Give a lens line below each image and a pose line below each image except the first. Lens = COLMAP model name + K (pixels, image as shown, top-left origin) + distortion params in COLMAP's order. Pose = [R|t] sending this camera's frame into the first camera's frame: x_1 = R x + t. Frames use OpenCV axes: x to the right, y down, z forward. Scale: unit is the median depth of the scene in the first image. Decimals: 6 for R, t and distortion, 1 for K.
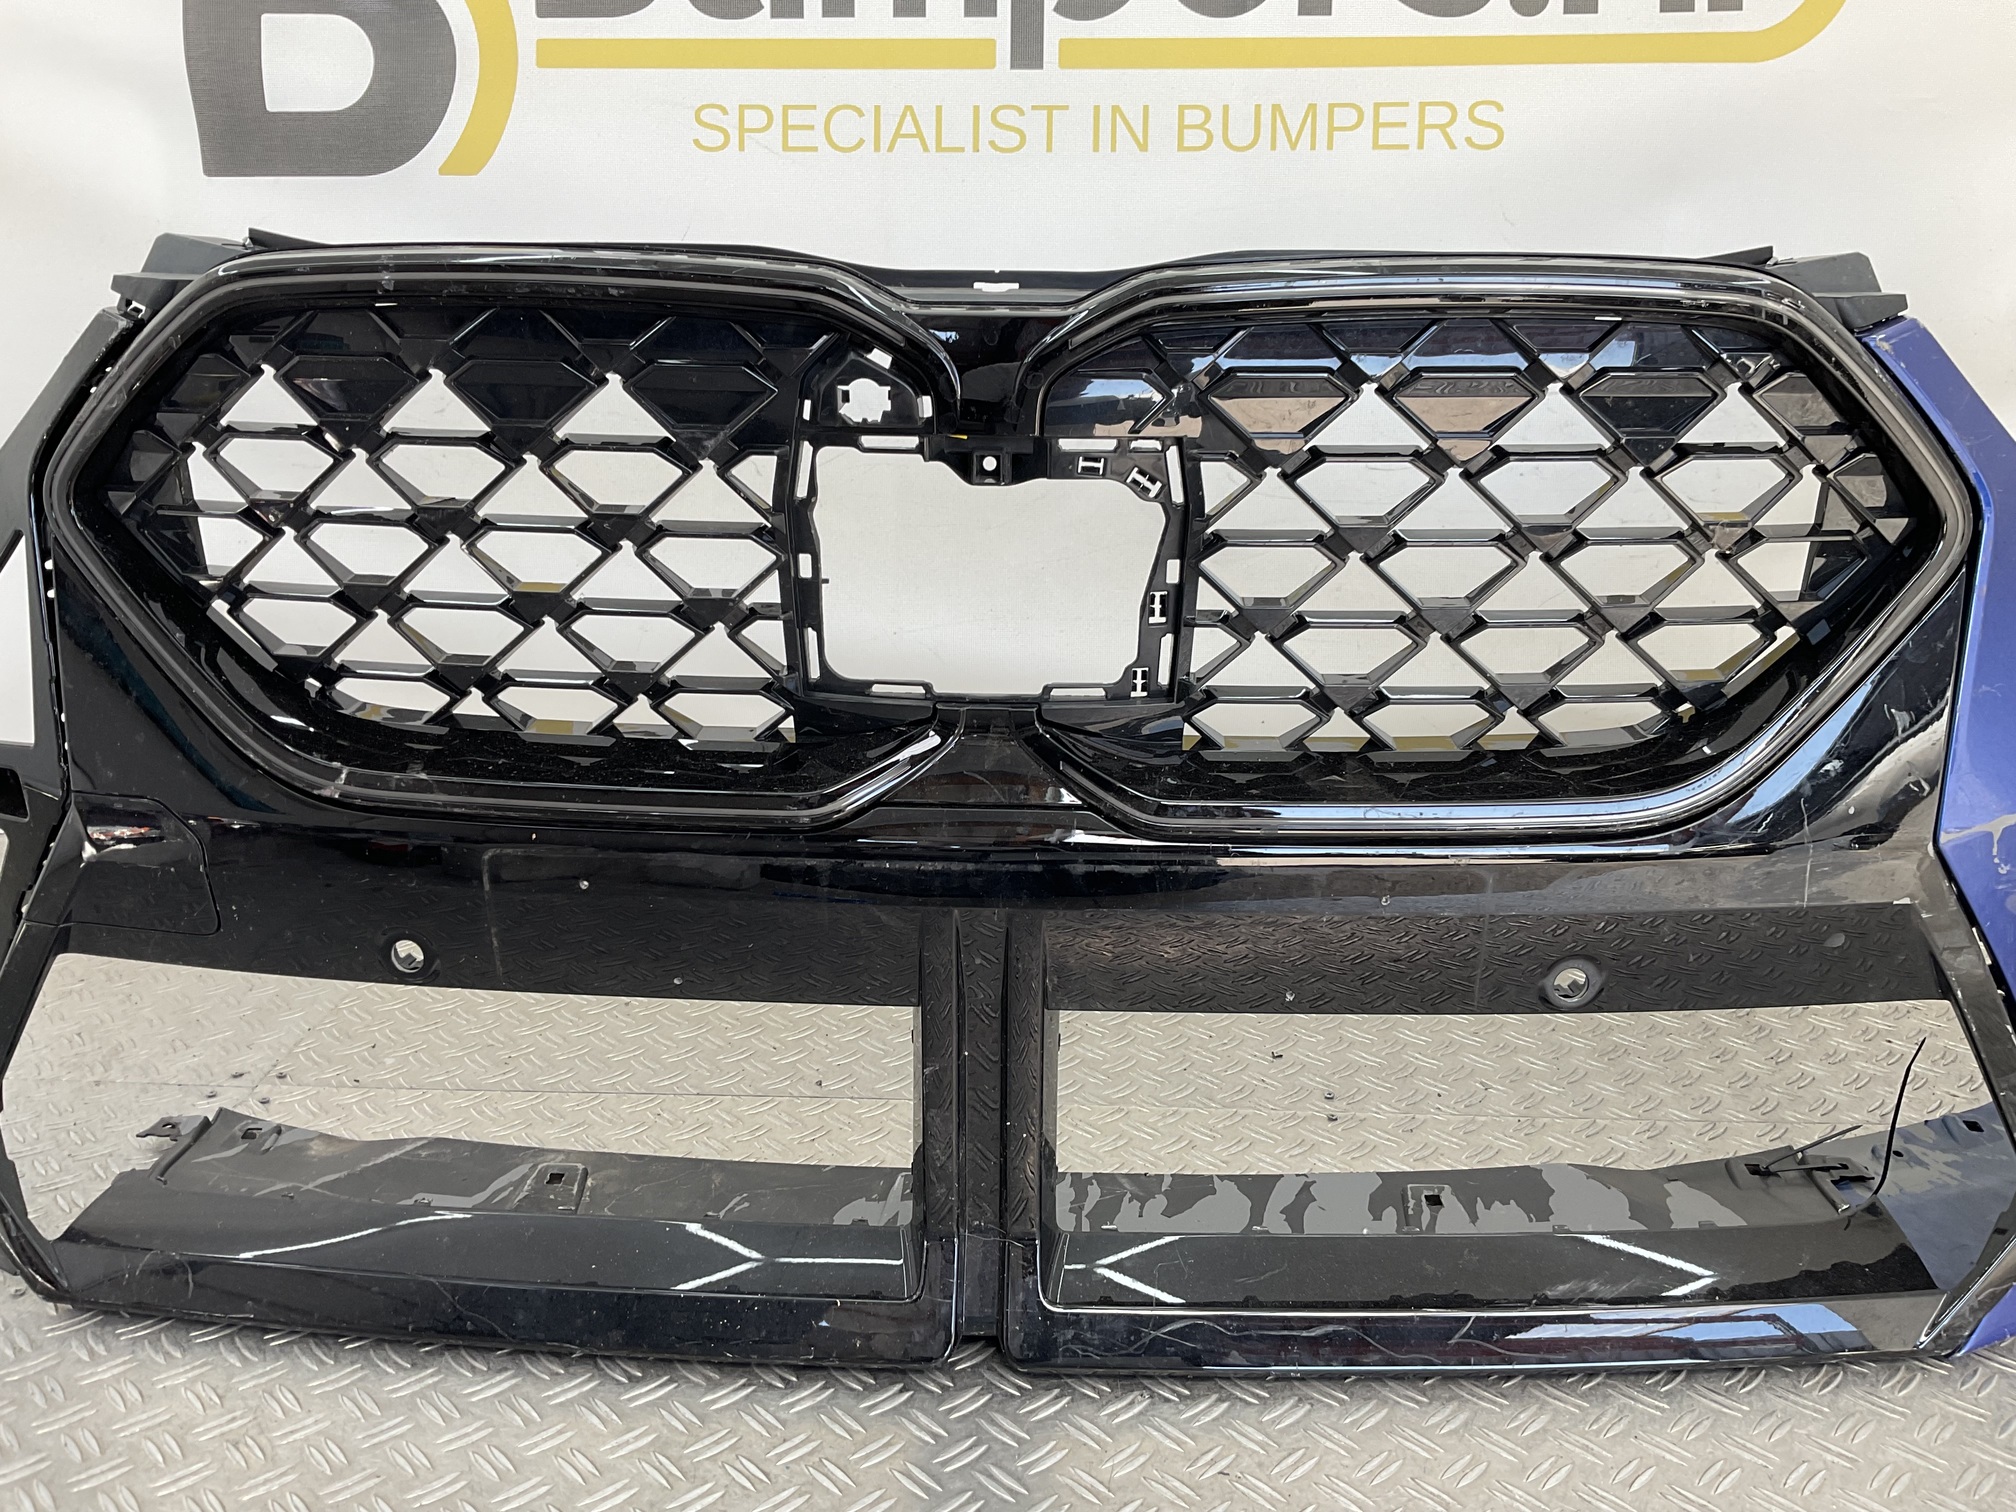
lens RADIAL K [[1670.9, 0, 1000.7], [0, 1670.9, 753.4], [0, 0, 1]] dist [0.076148, -0.149819]
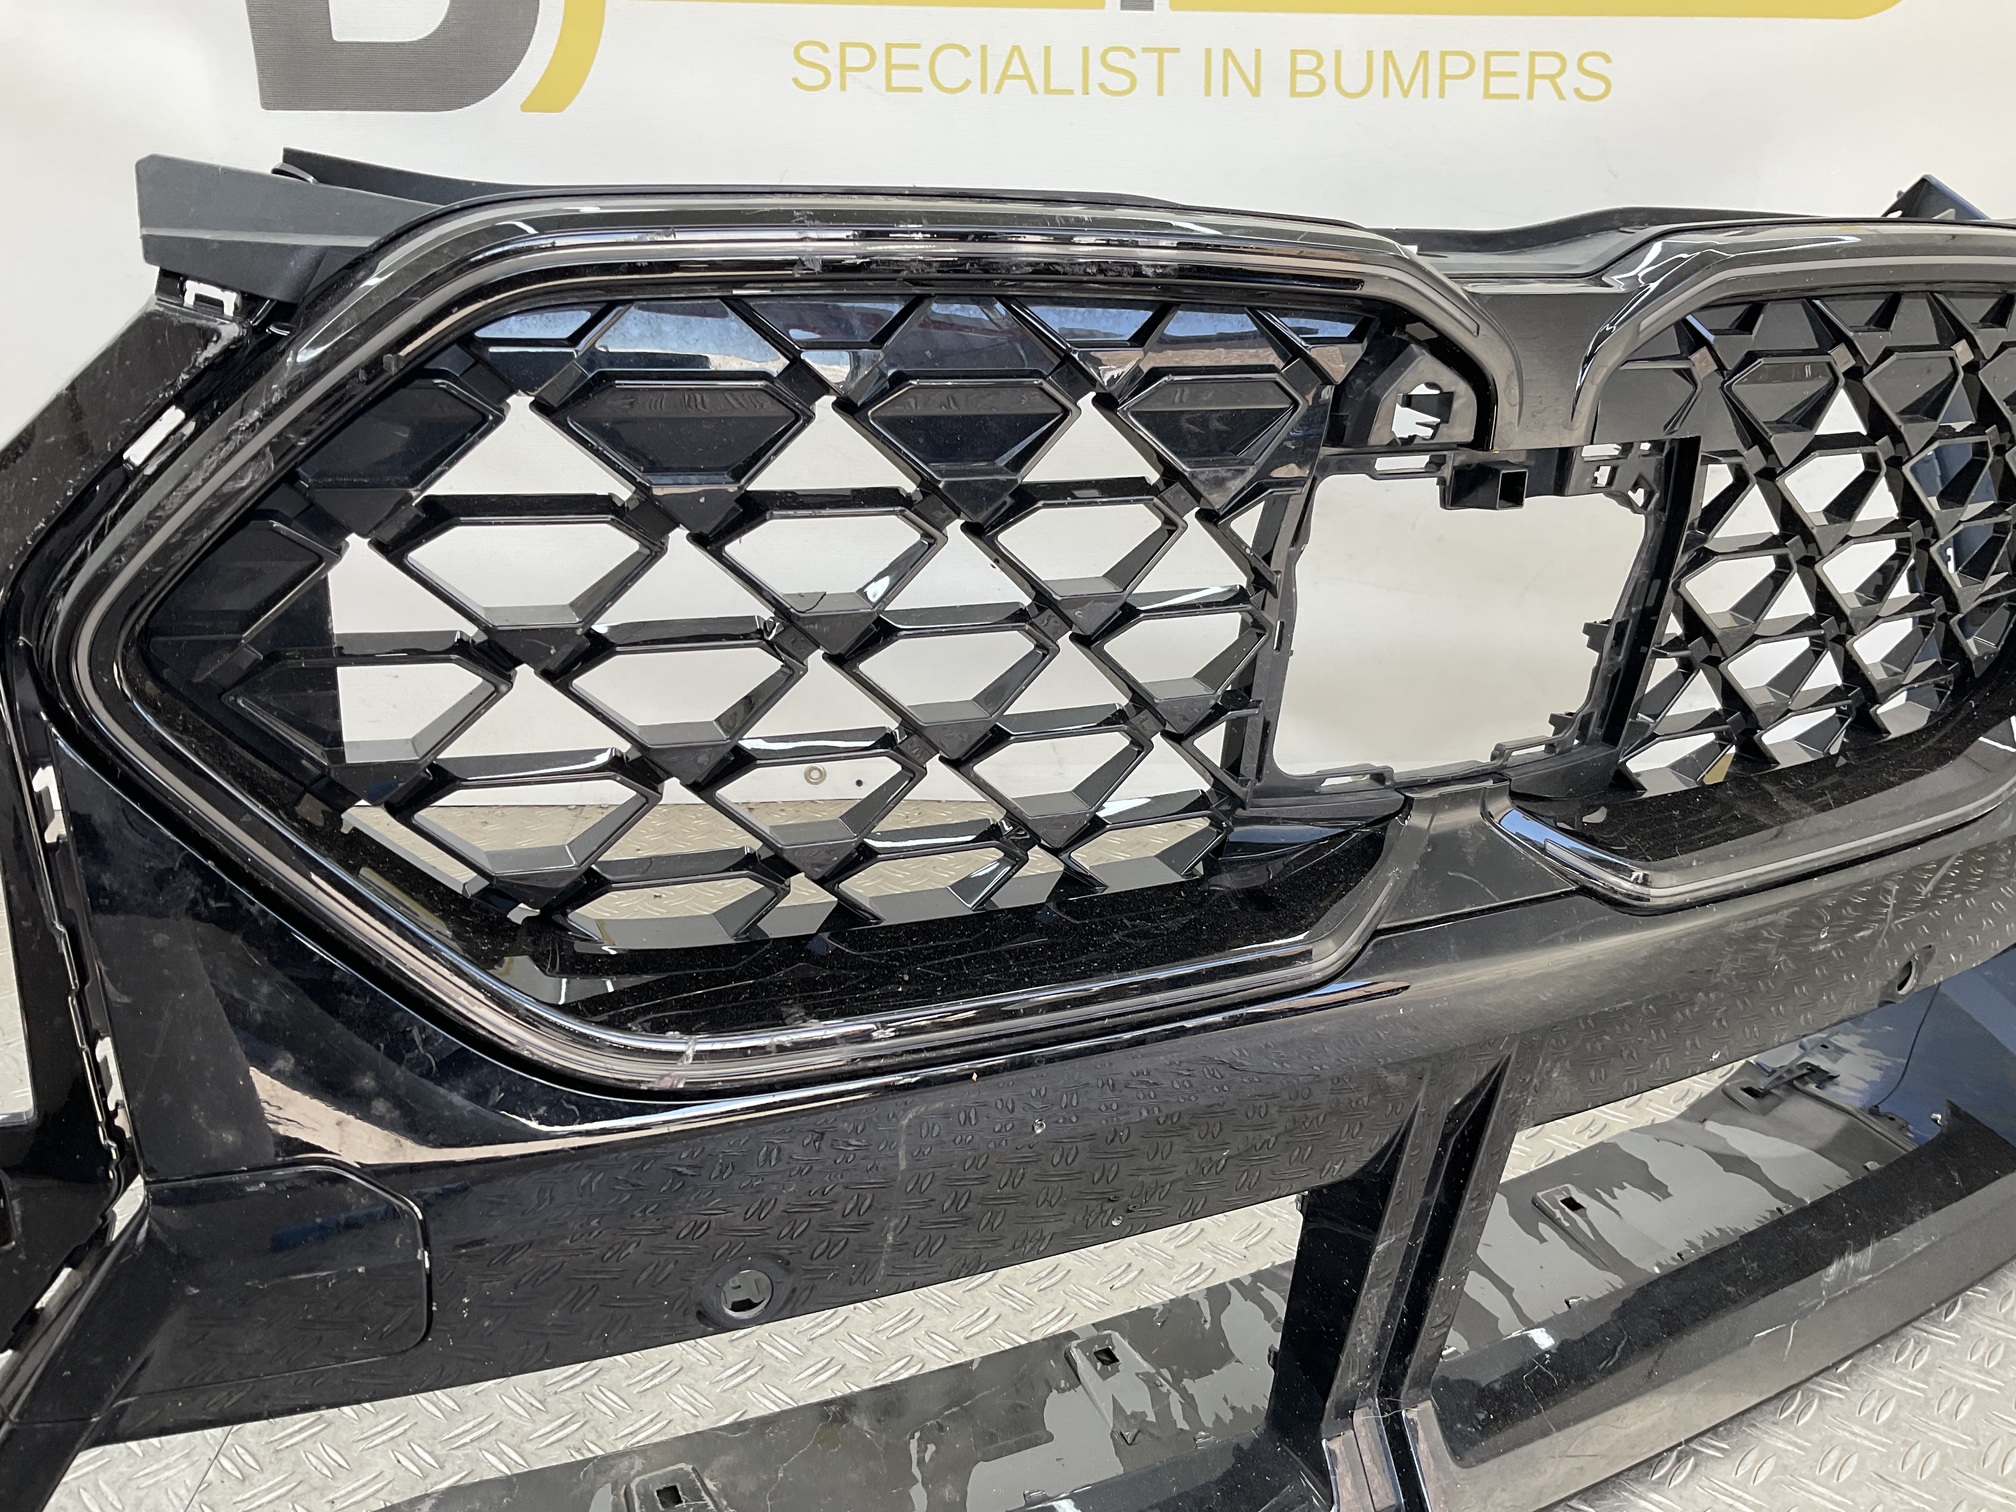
lens RADIAL K [[1670.9, 0, 999.9], [0, 1670.9, 750.2], [0, 0, 1]] dist [0.076148, -0.149819]
pose [[0.996204, -0.018626, 0.085033, -0.268228], [0.015552, 0.999206, 0.036675, -0.023119], [-0.085649, -0.035214, 0.995703, 0.027081]]
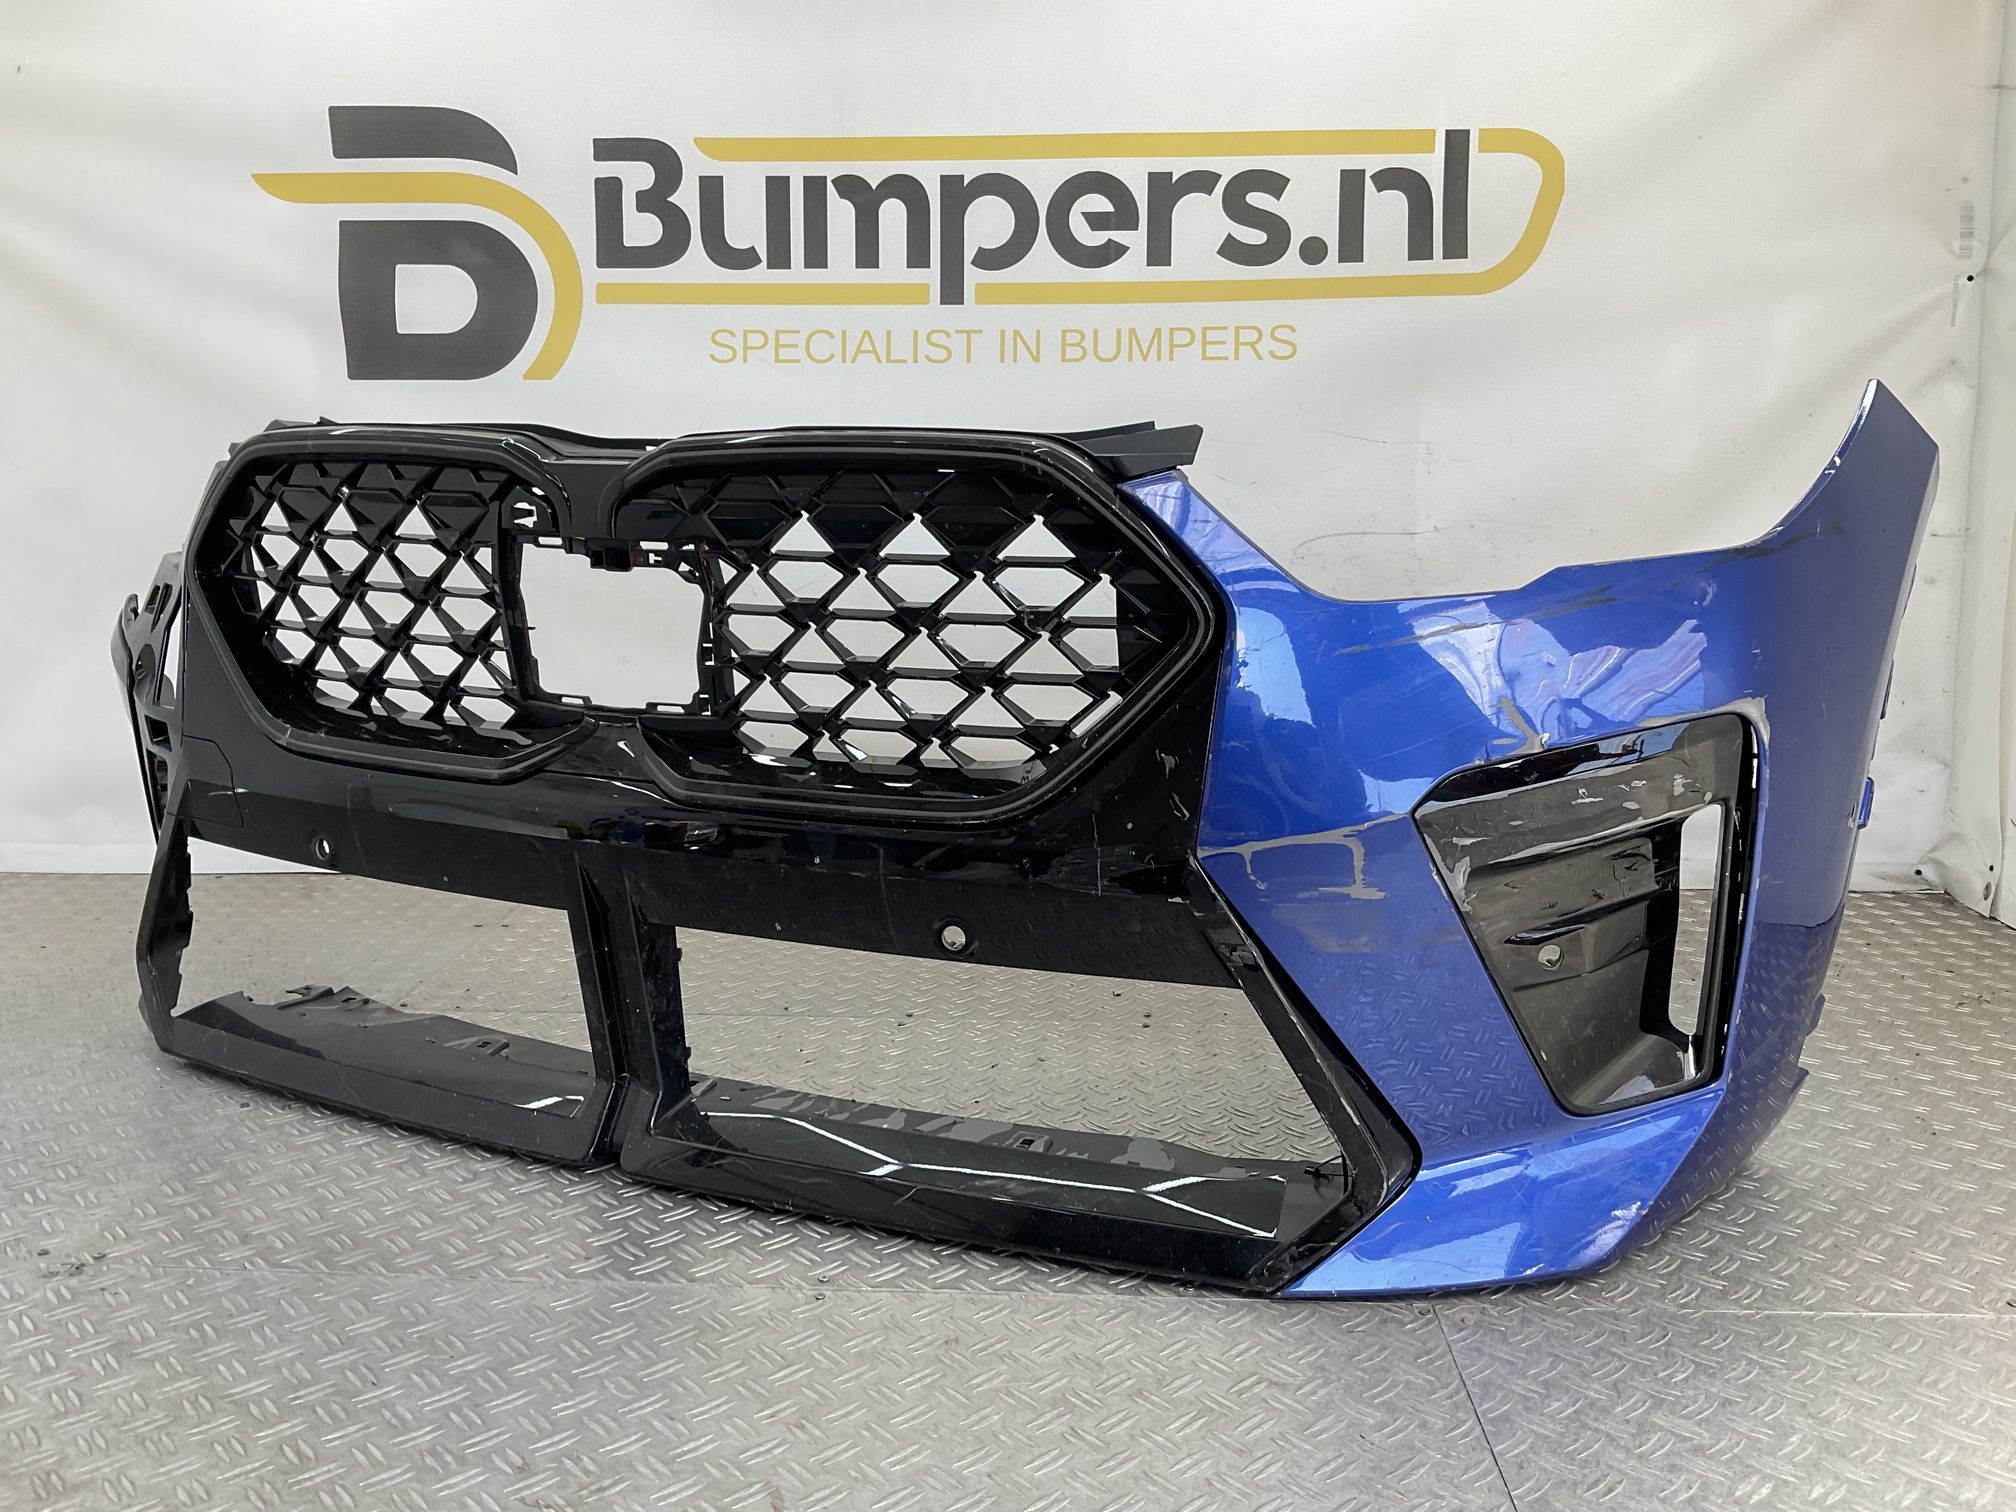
lens RADIAL K [[1670.9, 0, 996.5], [0, 1670.9, 745.0], [0, 0, 1]] dist [0.076148, -0.149819]
pose [[0.999926, -0.001979, -0.012031, 0.116993], [0.000680, 0.994256, -0.107022, 0.173318], [0.012174, 0.107005, 0.994184, -0.568941]]
